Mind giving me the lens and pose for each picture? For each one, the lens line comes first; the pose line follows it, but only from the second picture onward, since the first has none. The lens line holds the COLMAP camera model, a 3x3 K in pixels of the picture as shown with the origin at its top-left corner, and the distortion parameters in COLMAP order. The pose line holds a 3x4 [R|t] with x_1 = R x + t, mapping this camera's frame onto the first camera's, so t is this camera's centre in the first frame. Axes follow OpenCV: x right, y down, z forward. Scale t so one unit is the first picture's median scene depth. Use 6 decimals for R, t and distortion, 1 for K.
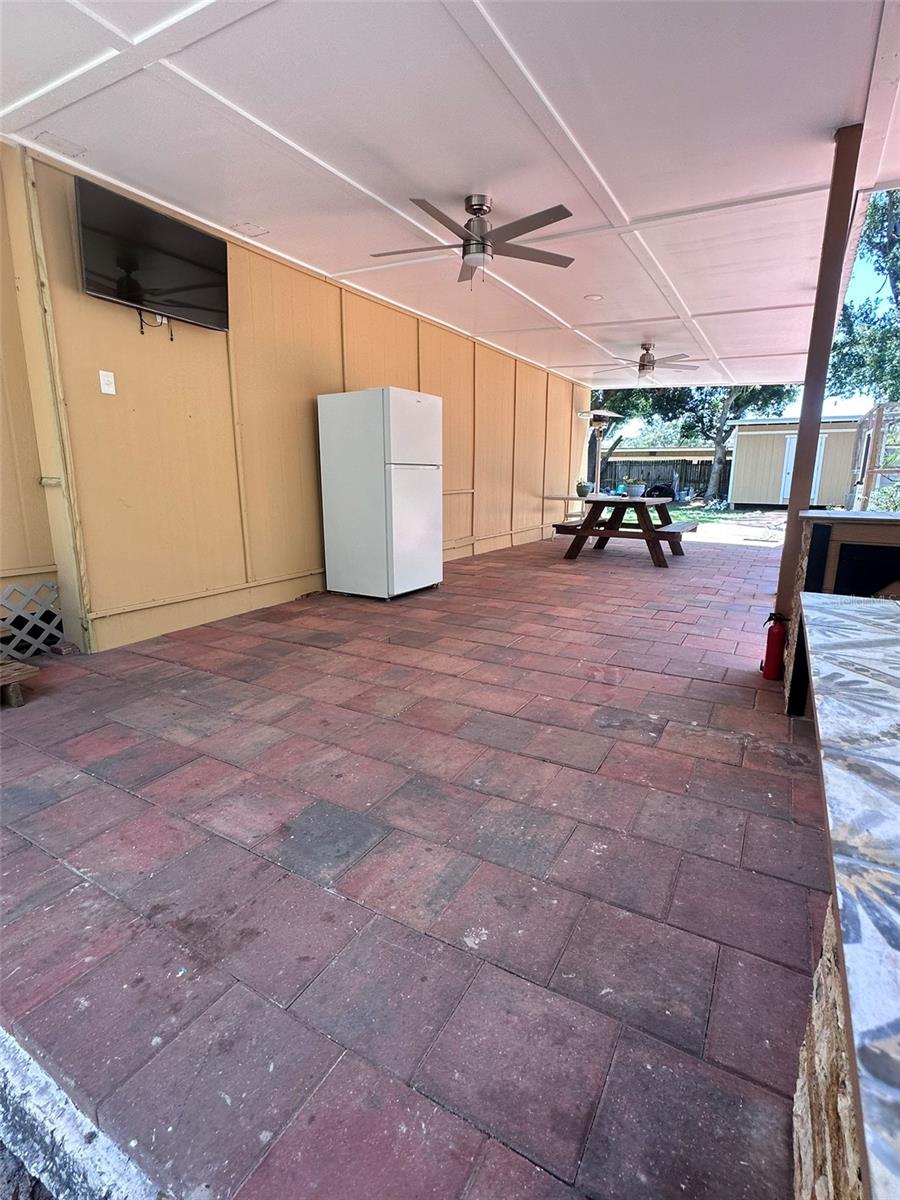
lens RADIAL K [[571.9, 0, 446.8], [0, 571.9, 603.7], [0, 0, 1]] dist [-0.004387, 0.000649]
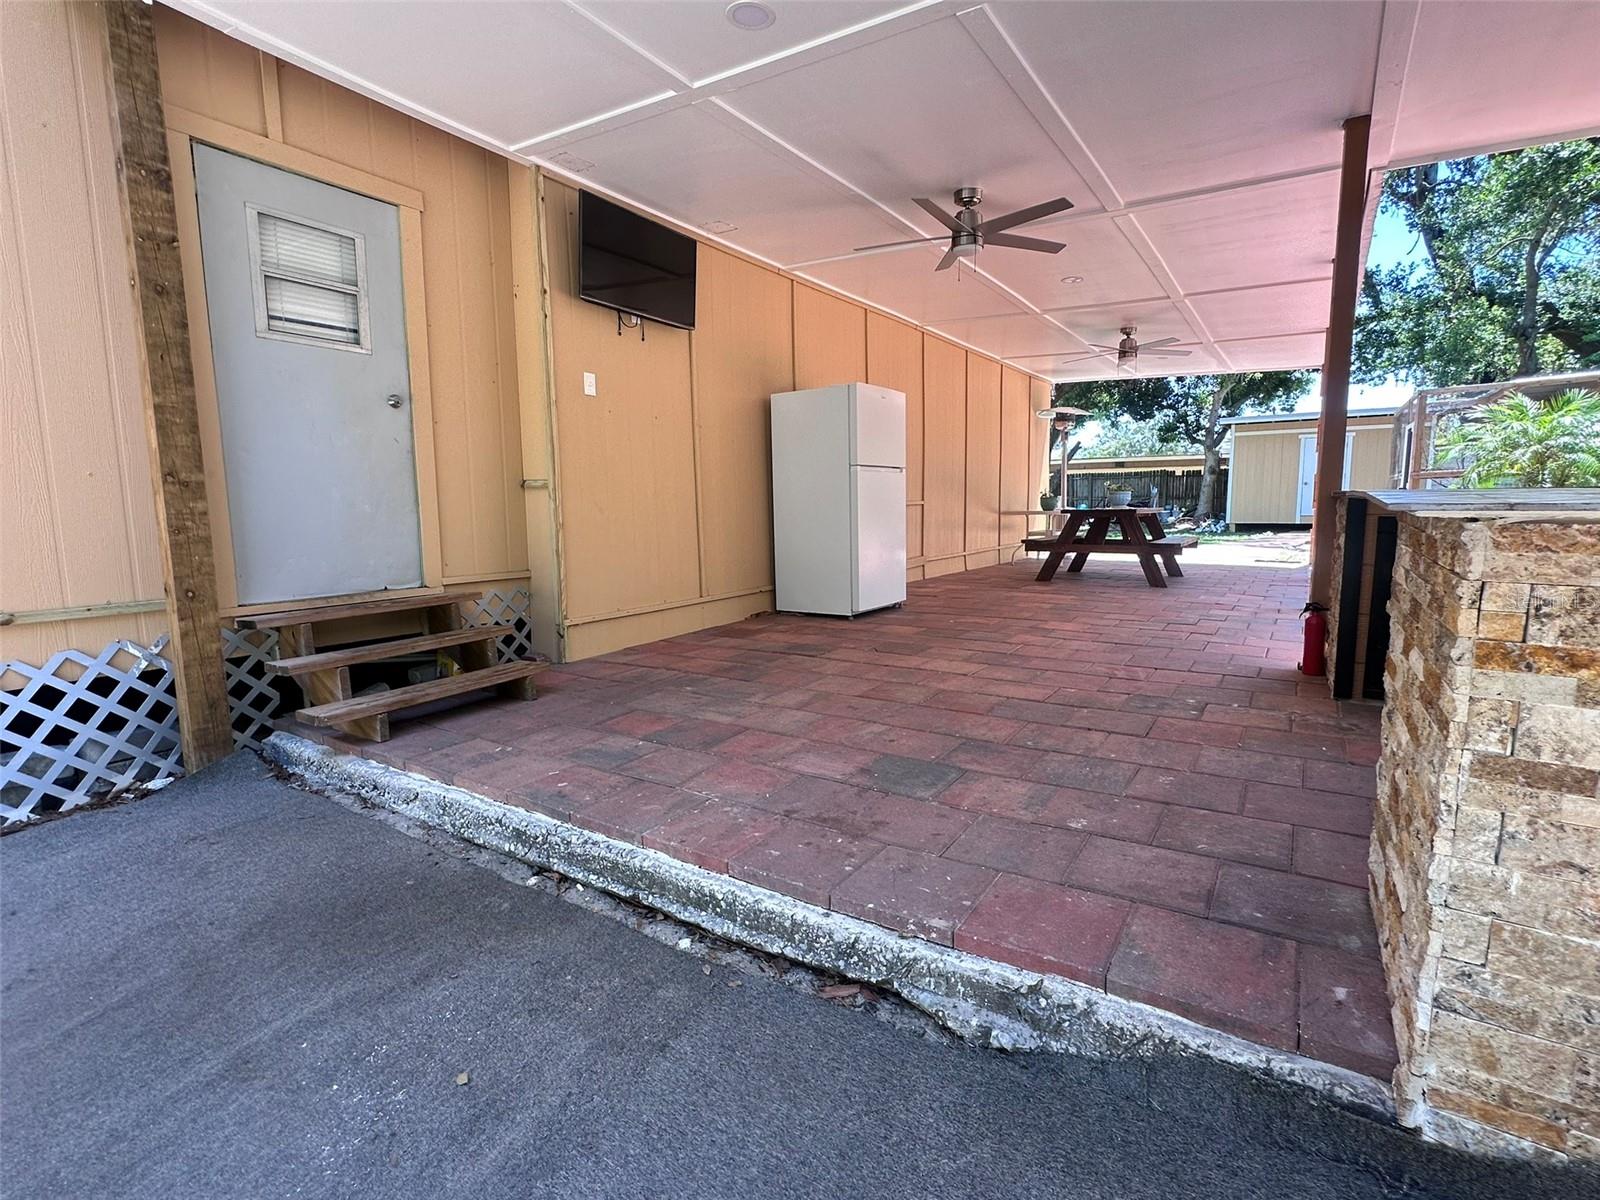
lens RADIAL K [[762.5, 0, 796.8], [0, 762.5, 603.6], [0, 0, 1]] dist [-0.004387, 0.000649]
pose [[0.998330, -0.011733, -0.056566, -0.157857], [0.006720, 0.996096, -0.088020, 0.098271], [0.057378, 0.087493, 0.994511, -0.230804]]
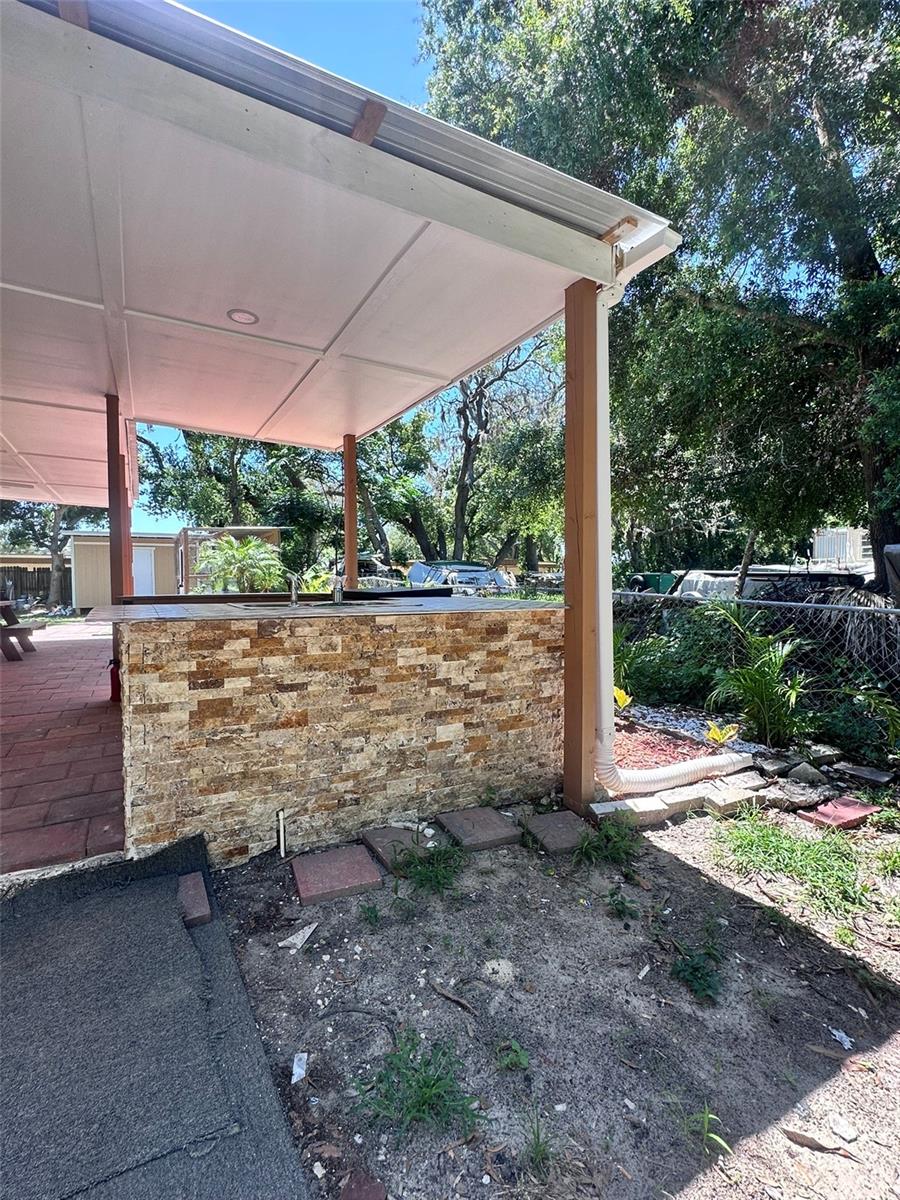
lens RADIAL K [[571.9, 0, 454.1], [0, 571.9, 599.0], [0, 0, 1]] dist [-0.004387, 0.000649]
pose [[0.505733, -0.035344, 0.861966, -0.257737], [0.199842, 0.976782, -0.077200, 0.134792], [-0.839224, 0.211300, 0.501055, -0.524676]]
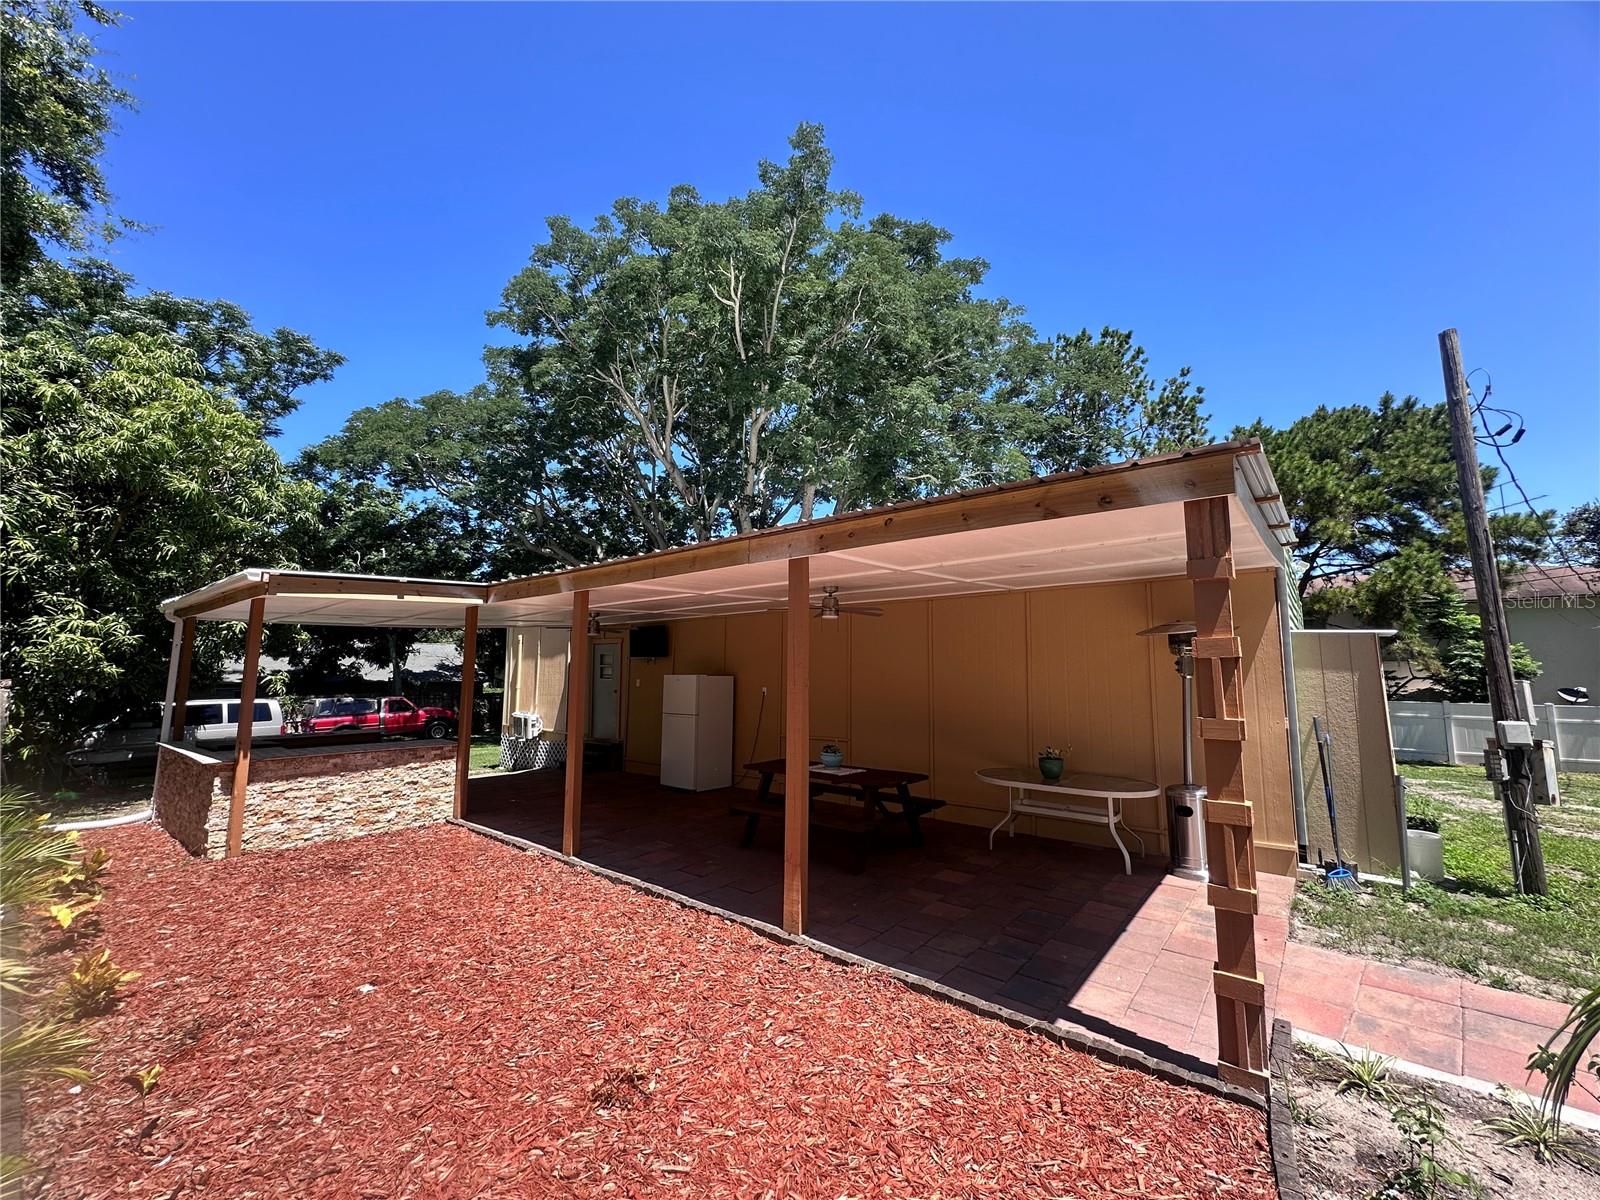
lens RADIAL K [[642.0, 0, 805.1], [0, 642.0, 594.0], [0, 0, 1]] dist [-0.007057, 0.001393]
pose [[-0.155376, -0.126559, -0.979715, 2.505055], [-0.218475, 0.971603, -0.090863, -0.681991], [0.963393, 0.199925, -0.178614, 2.212049]]
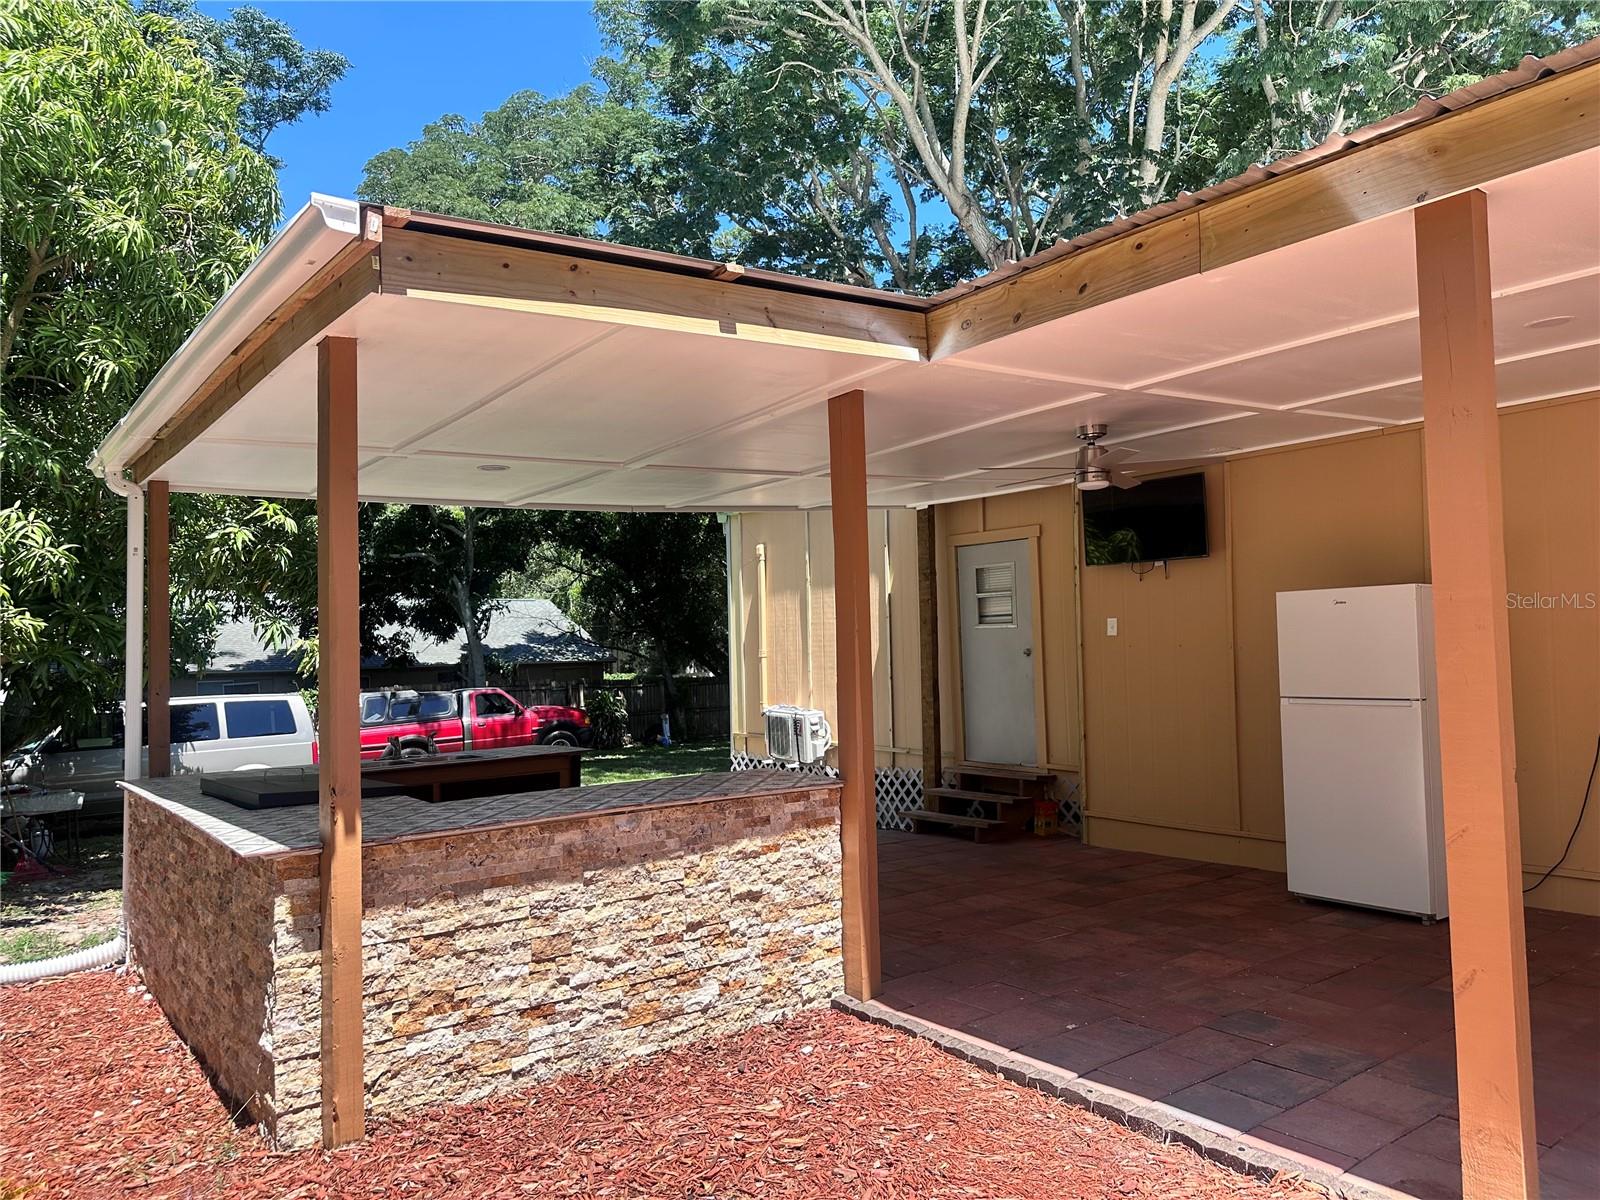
lens RADIAL K [[1115.7, 0, 799.6], [0, 1115.7, 590.6], [0, 0, 1]] dist [0.032790, -0.027659]
pose [[-0.389346, -0.044765, -0.920003, 1.739465], [-0.178646, 0.983522, 0.027748, -0.380848], [0.903601, 0.175158, -0.390927, 1.221948]]
